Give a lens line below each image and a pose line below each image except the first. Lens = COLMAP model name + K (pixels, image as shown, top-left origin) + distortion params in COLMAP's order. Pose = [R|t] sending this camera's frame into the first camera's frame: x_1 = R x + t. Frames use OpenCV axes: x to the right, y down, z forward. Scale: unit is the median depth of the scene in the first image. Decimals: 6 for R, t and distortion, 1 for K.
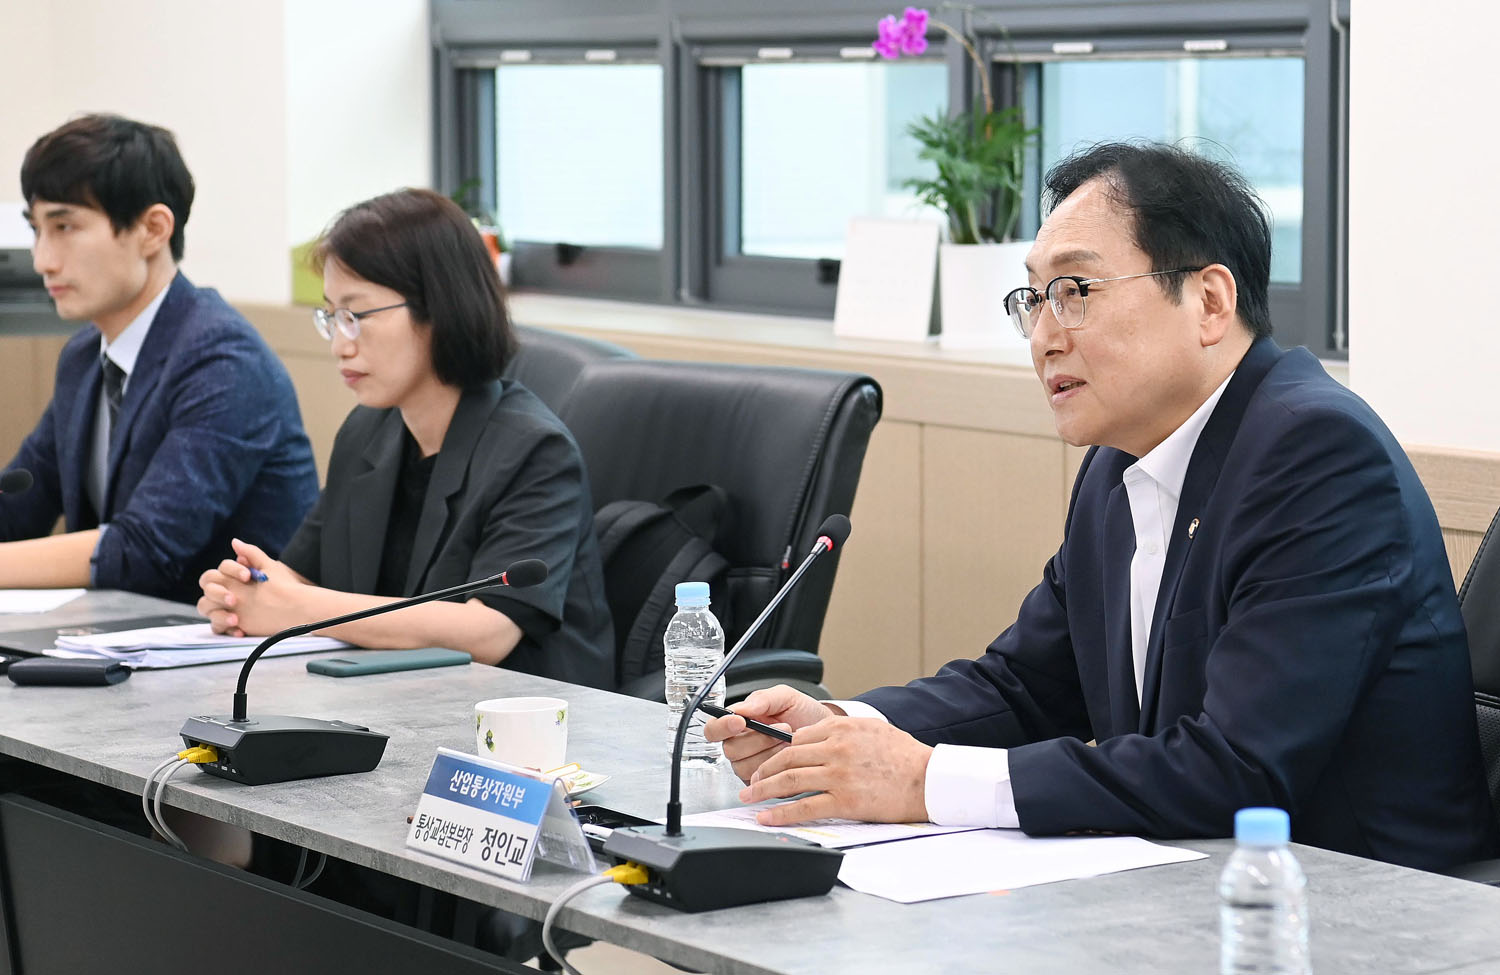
lens RADIAL K [[4311.8, 0, 860.0], [0, 4311.8, 486.6], [0, 0, 1]] dist [1.254764, -14.815170]
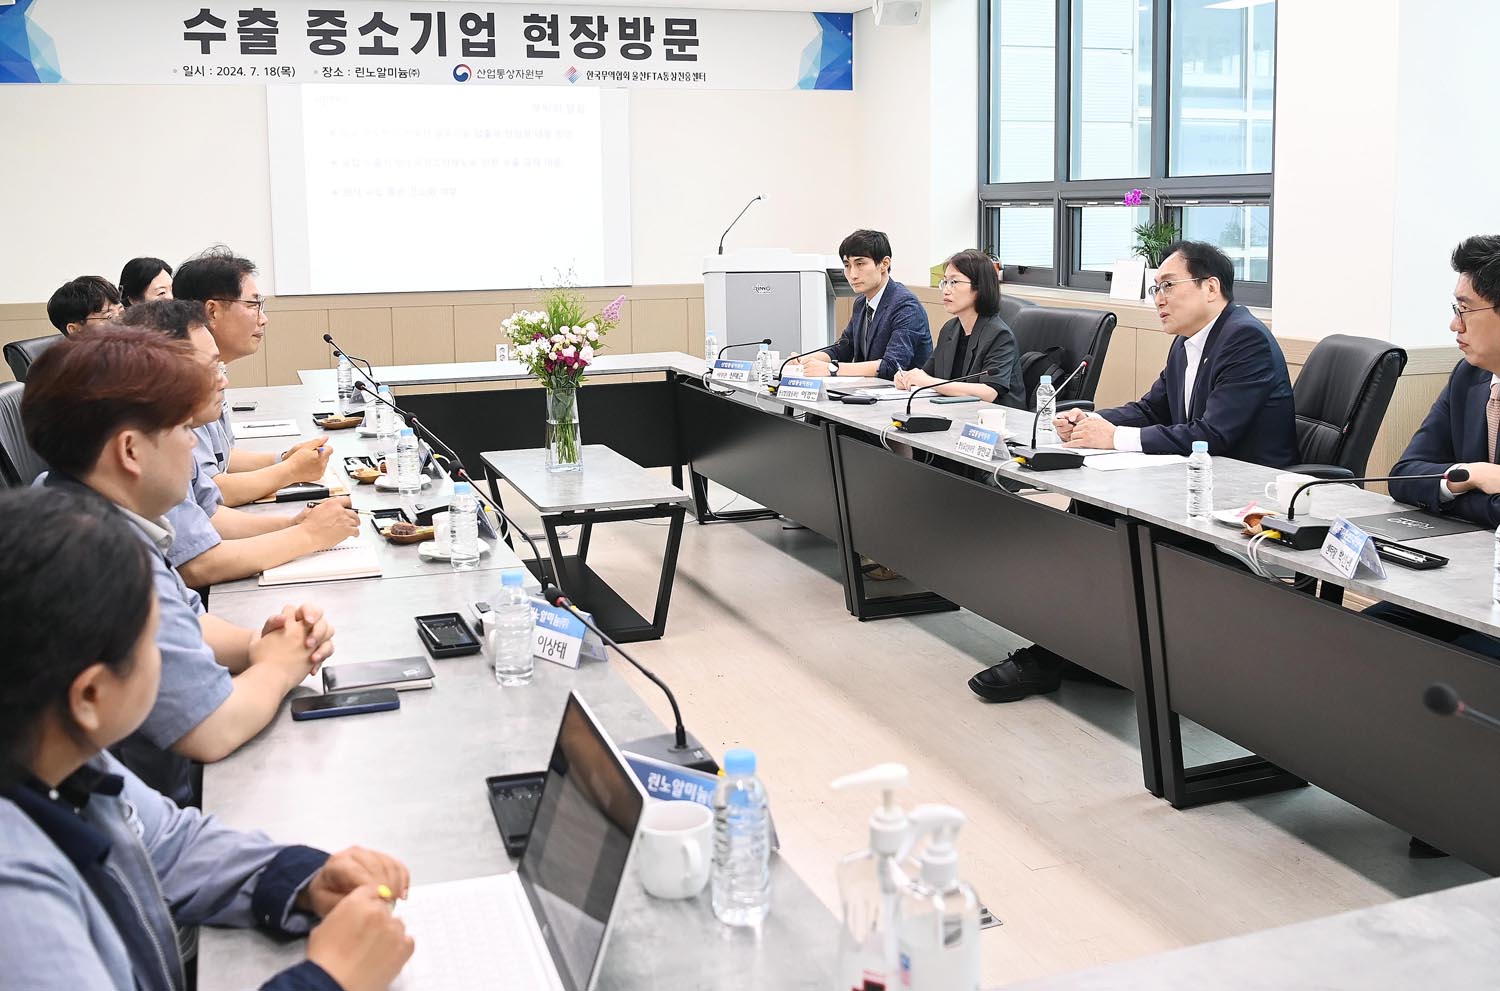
lens RADIAL K [[1649.9, 0, 750.0], [0, 1649.9, 495.5], [0, 0, 1]] dist [-0.095694, 0.056759]
pose [[0.971187, 0.030544, -0.236355, 0.037687], [-0.010310, 0.996209, 0.086375, 0.007314], [0.238097, -0.081449, 0.967820, -0.231573]]
